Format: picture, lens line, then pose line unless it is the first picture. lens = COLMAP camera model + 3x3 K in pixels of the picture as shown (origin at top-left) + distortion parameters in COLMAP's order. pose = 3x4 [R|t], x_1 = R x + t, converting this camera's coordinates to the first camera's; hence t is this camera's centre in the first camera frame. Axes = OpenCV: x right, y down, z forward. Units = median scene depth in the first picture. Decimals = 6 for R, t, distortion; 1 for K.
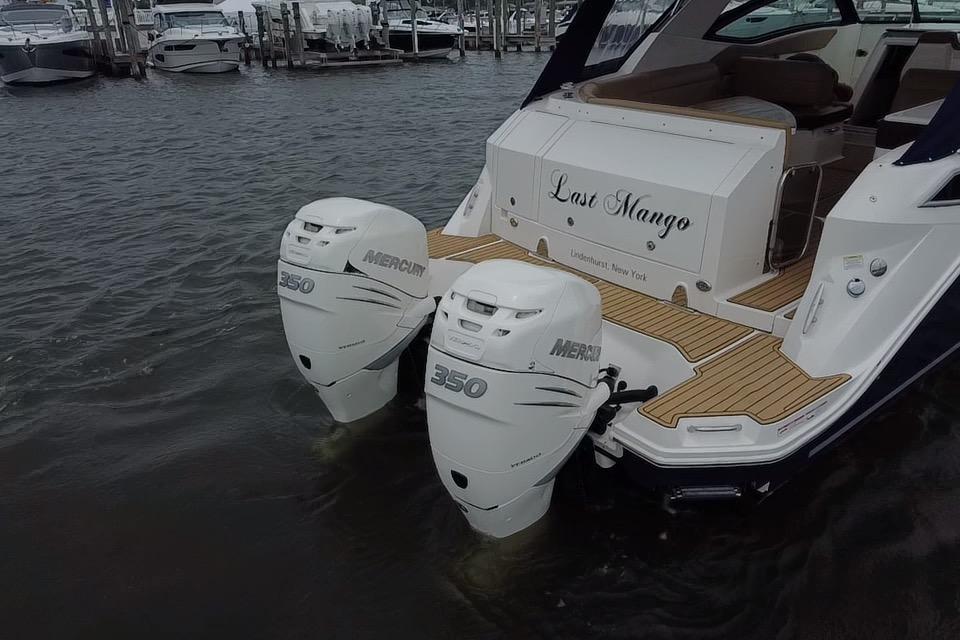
lens RADIAL K [[698.1, 0, 480.0], [0, 698.1, 320.0], [0, 0, 1]] dist [0.005350, -0.000887]
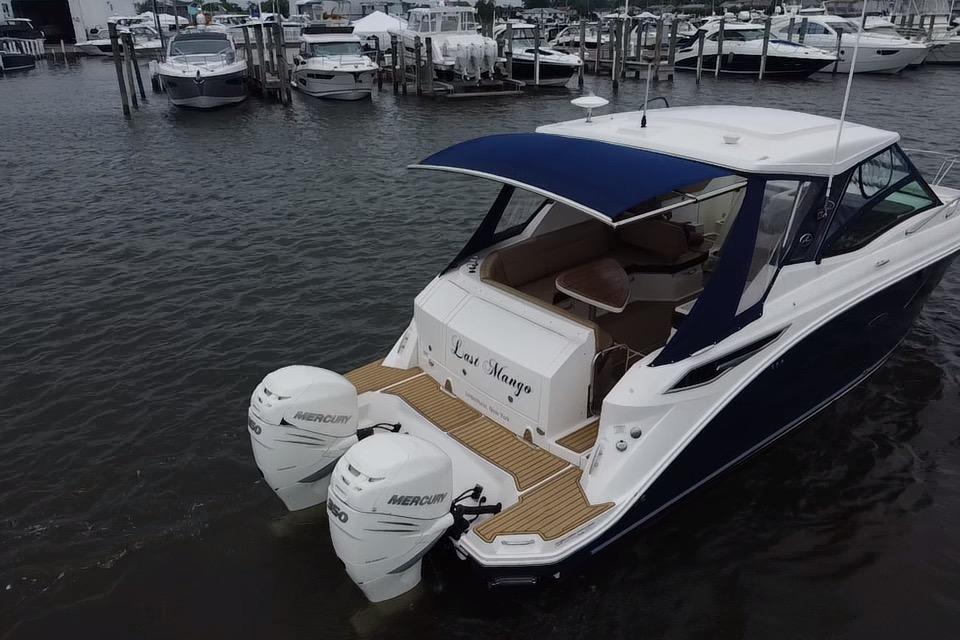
lens RADIAL K [[698.1, 0, 480.0], [0, 698.1, 320.0], [0, 0, 1]] dist [0.005350, -0.000887]
pose [[0.999984, 0.005497, -0.001203, 0.190489], [-0.005521, 0.999756, -0.021406, -0.254484], [0.001085, 0.021412, 0.999770, -0.499808]]
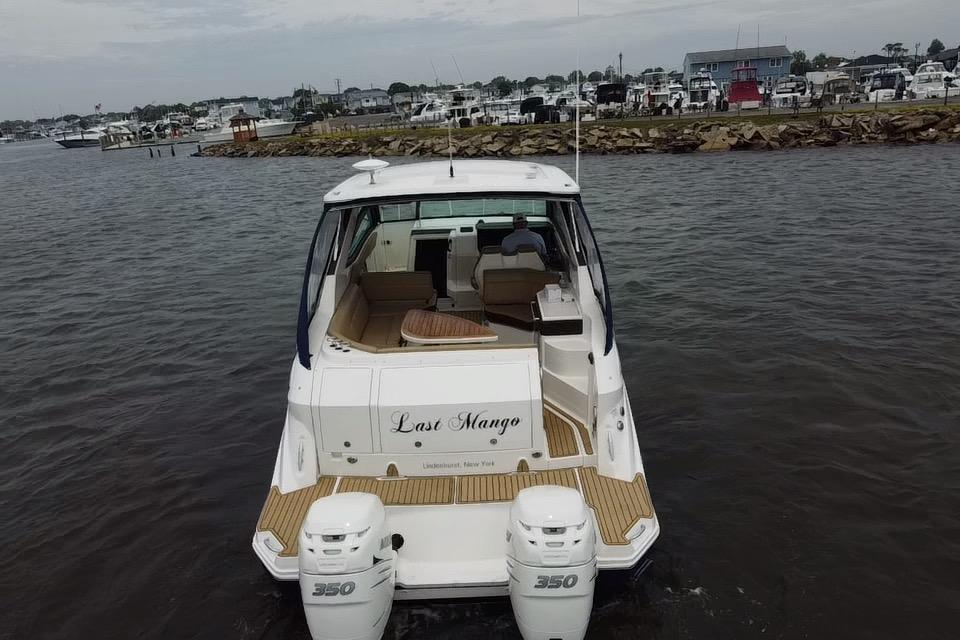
lens RADIAL K [[698.1, 0, 480.0], [0, 698.1, 320.0], [0, 0, 1]] dist [0.005350, -0.000887]
pose [[0.628830, -0.247032, 0.737257, -0.839086], [0.353118, 0.935498, 0.012271, -0.394769], [-0.692734, 0.252622, 0.675501, -0.043487]]
